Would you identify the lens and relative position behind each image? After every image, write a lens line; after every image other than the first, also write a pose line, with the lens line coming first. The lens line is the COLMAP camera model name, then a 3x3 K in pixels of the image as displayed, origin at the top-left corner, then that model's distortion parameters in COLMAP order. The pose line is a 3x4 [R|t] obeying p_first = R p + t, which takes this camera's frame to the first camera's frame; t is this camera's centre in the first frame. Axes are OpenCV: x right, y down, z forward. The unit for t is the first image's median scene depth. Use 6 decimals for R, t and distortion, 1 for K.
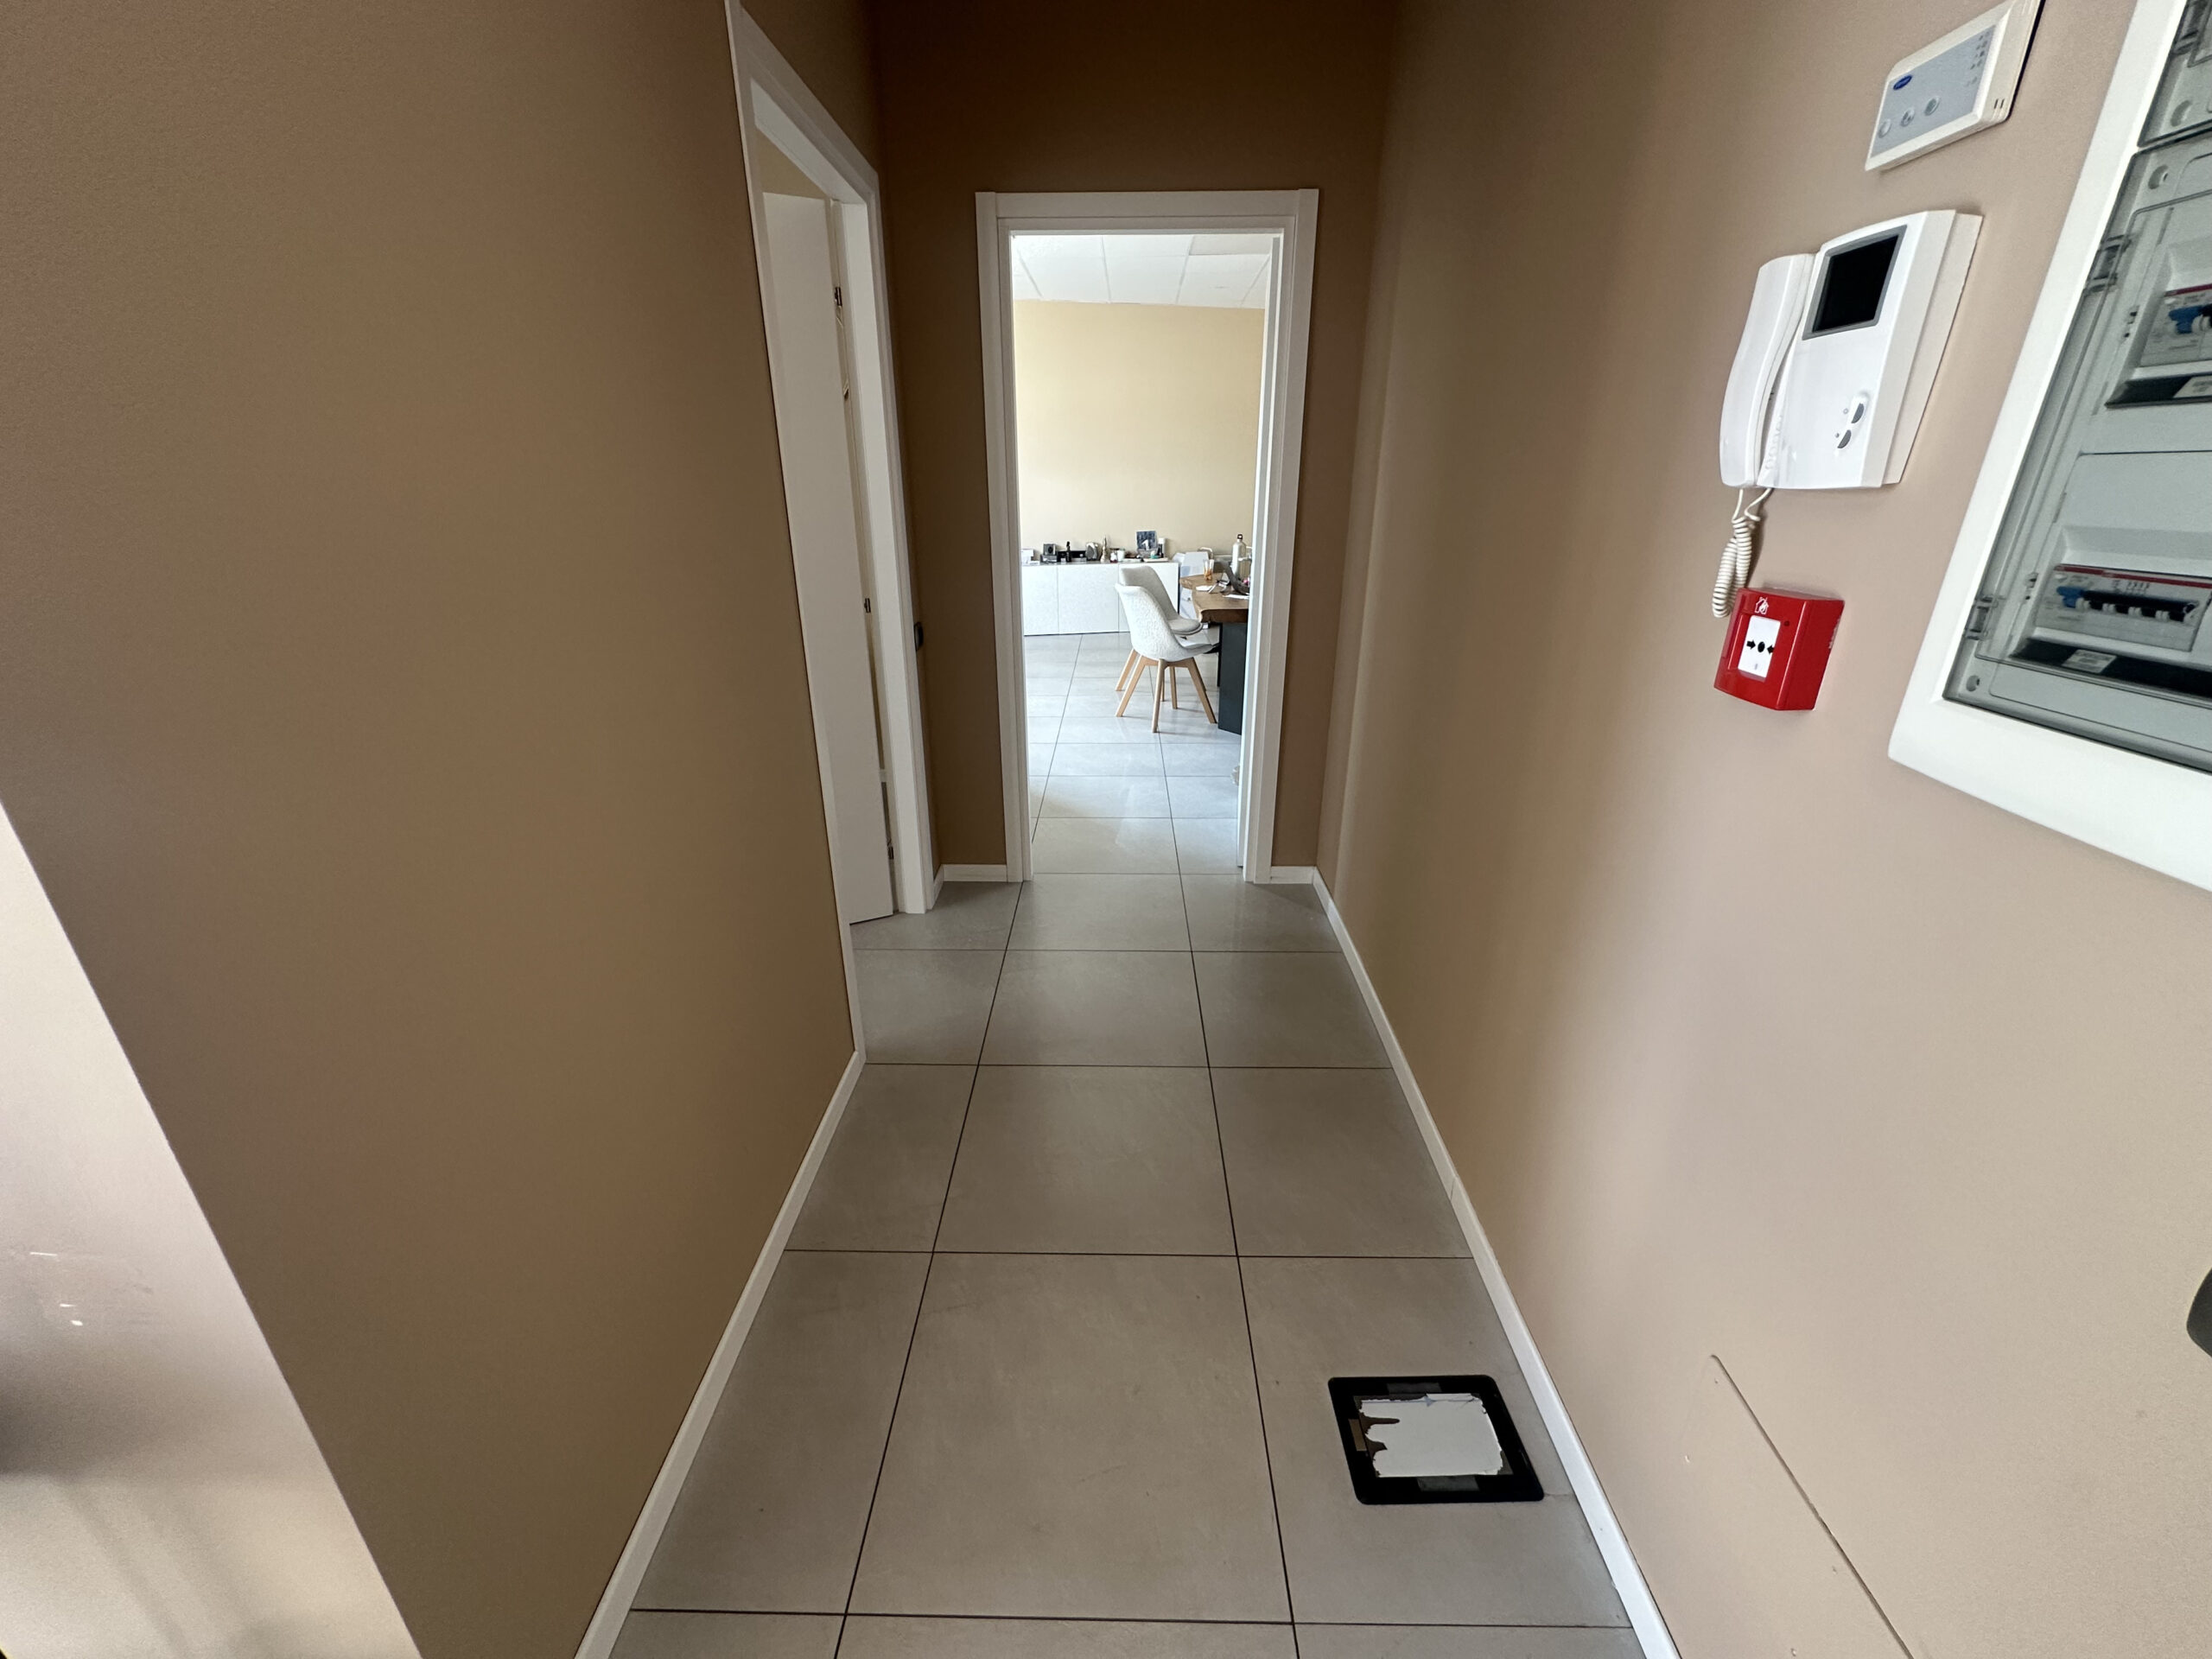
lens RADIAL K [[882.0, 0, 1104.2], [0, 882.0, 824.1], [0, 0, 1]] dist [-0.002390, 0.000462]
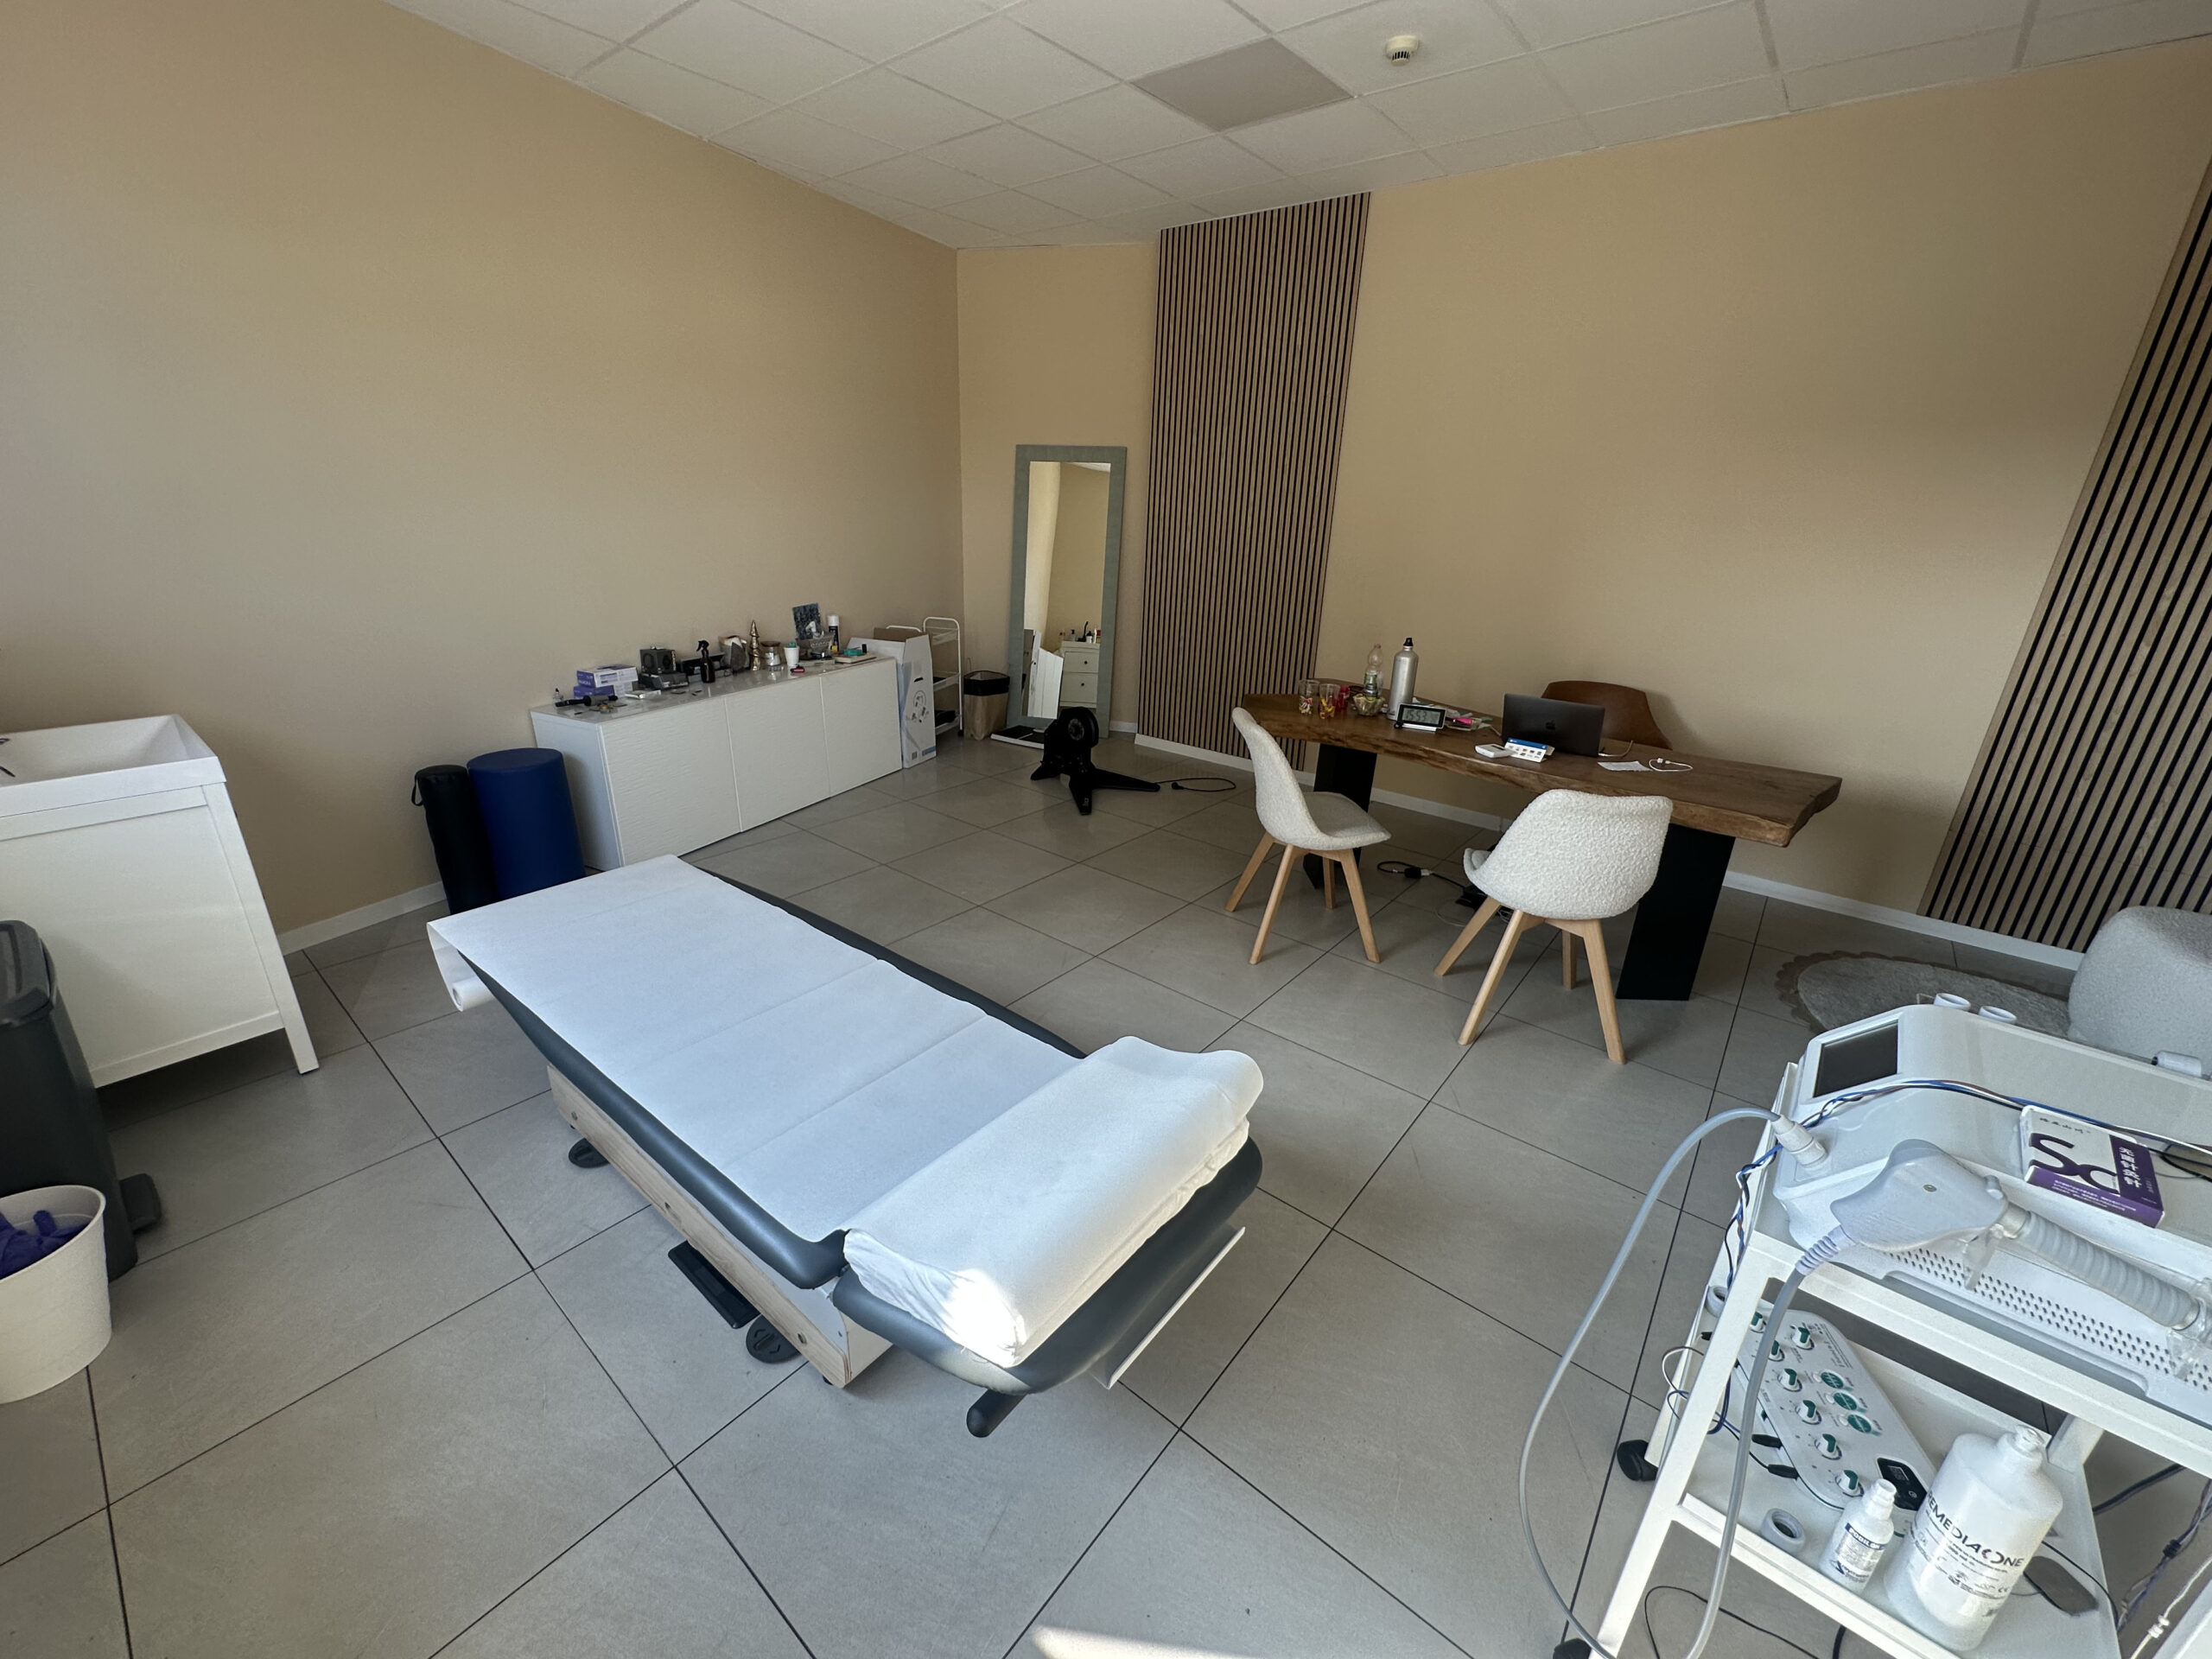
lens RADIAL K [[882.0, 0, 1106.2], [0, 882.0, 828.4], [0, 0, 1]] dist [-0.002390, 0.000462]
pose [[0.625967, -0.252037, 0.737999, -0.276000], [0.255392, 0.960402, 0.111369, -0.217126], [-0.736845, 0.118766, 0.665548, 0.527612]]
